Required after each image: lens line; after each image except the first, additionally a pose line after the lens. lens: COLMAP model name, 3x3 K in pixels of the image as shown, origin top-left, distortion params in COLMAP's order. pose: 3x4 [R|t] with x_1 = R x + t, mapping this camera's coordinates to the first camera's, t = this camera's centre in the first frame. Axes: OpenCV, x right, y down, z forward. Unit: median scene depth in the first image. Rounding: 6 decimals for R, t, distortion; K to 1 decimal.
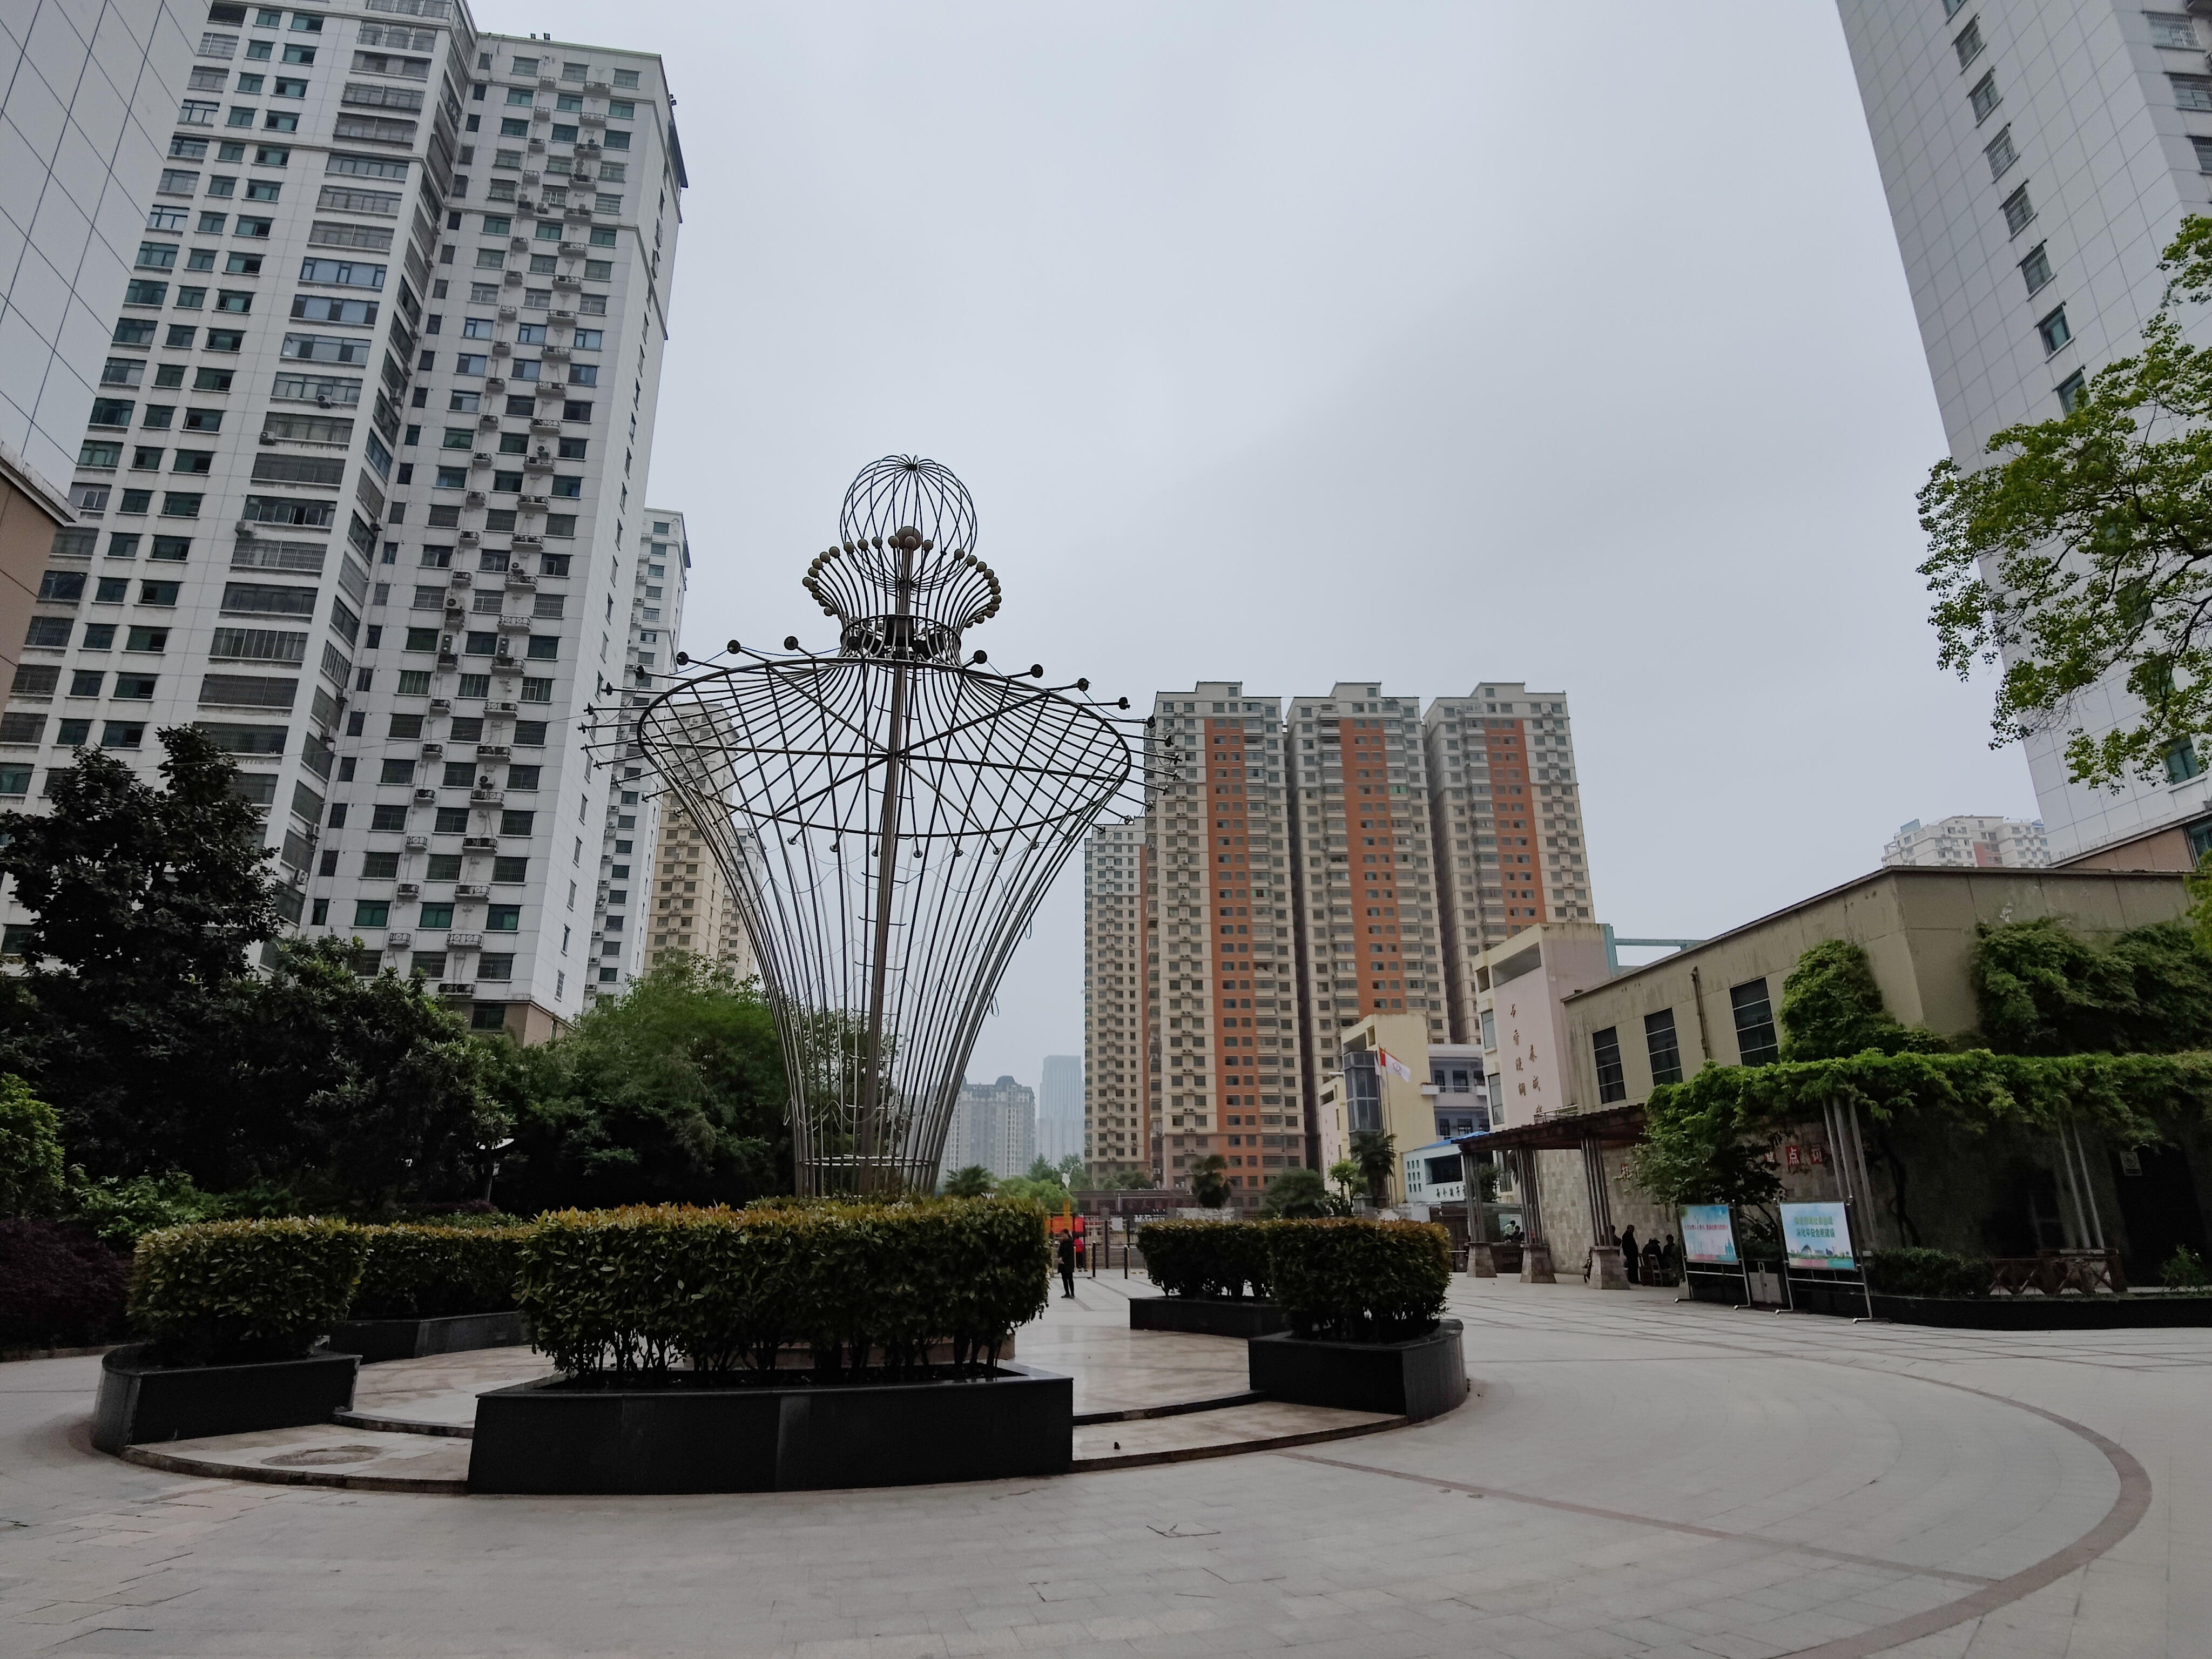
lens RADIAL K [[1226.5, 0, 1114.5], [0, 1226.5, 831.4], [0, 0, 1]] dist [0.052994, -0.057669]
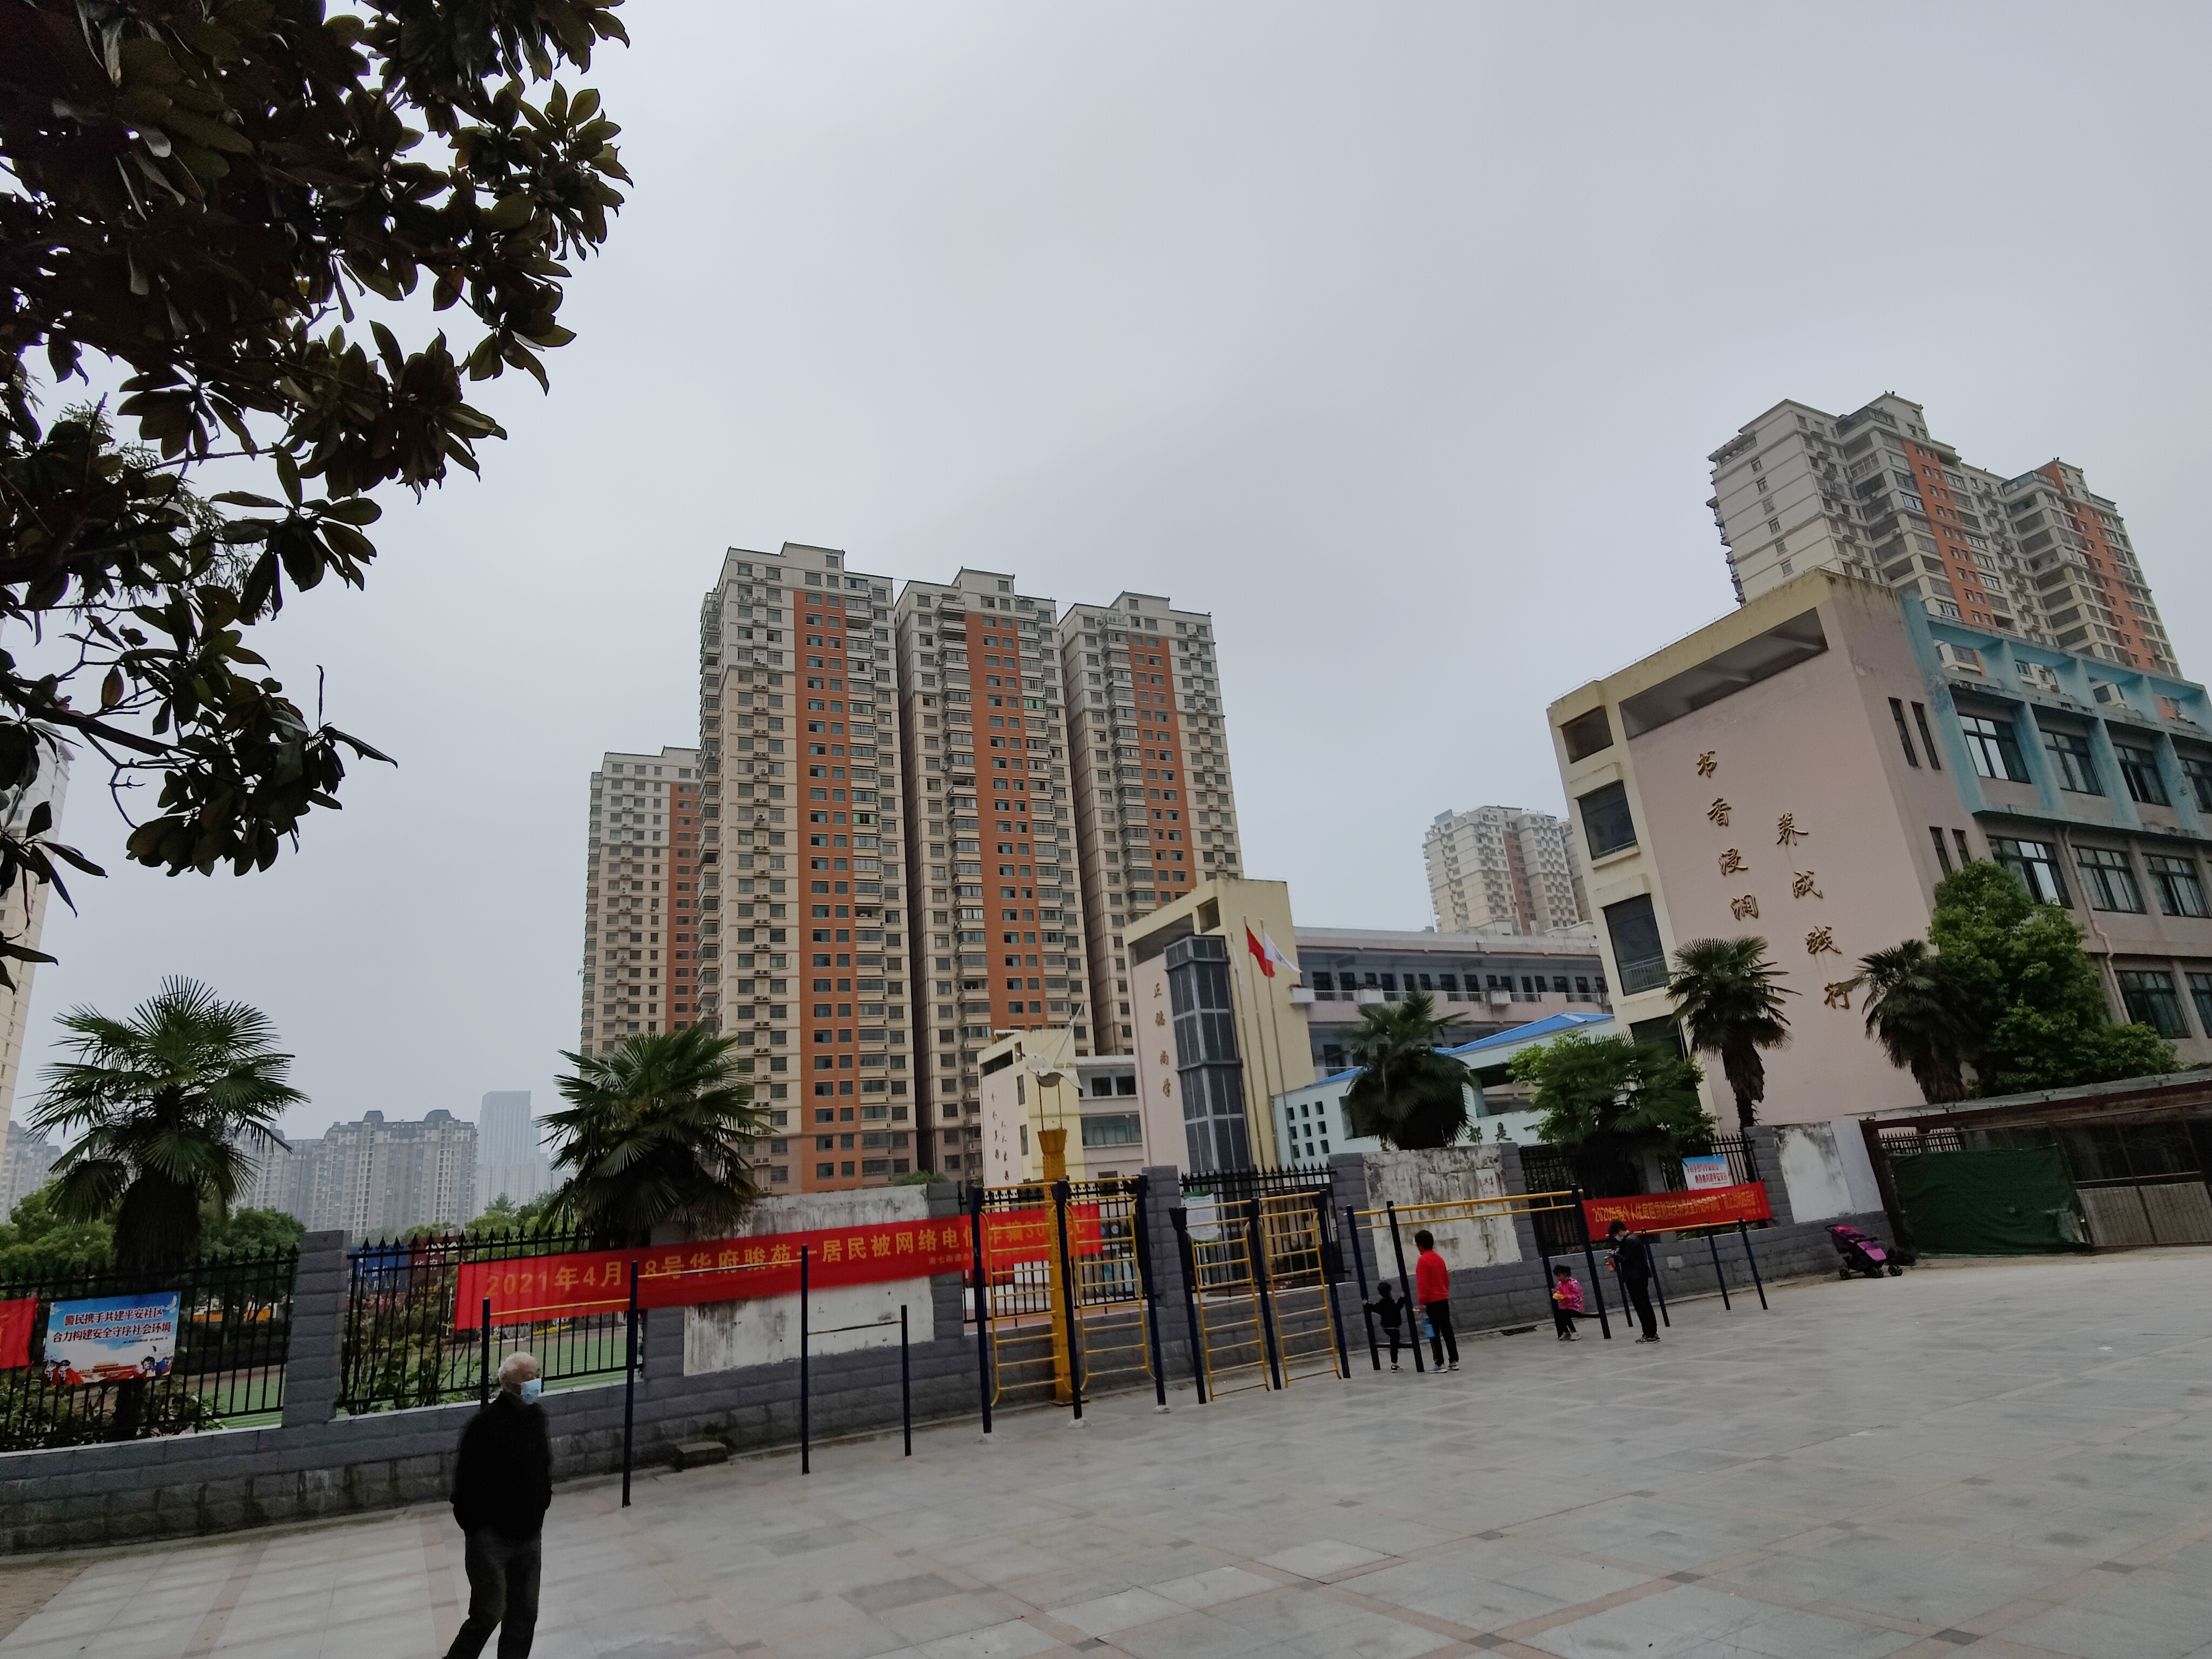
lens RADIAL K [[1226.5, 0, 1114.5], [0, 1226.5, 831.4], [0, 0, 1]] dist [0.052994, -0.057669]
pose [[0.916378, 0.045619, 0.397707, -0.041800], [-0.036890, 0.998882, -0.029575, 0.073173], [-0.398611, 0.012431, 0.917036, 0.228341]]
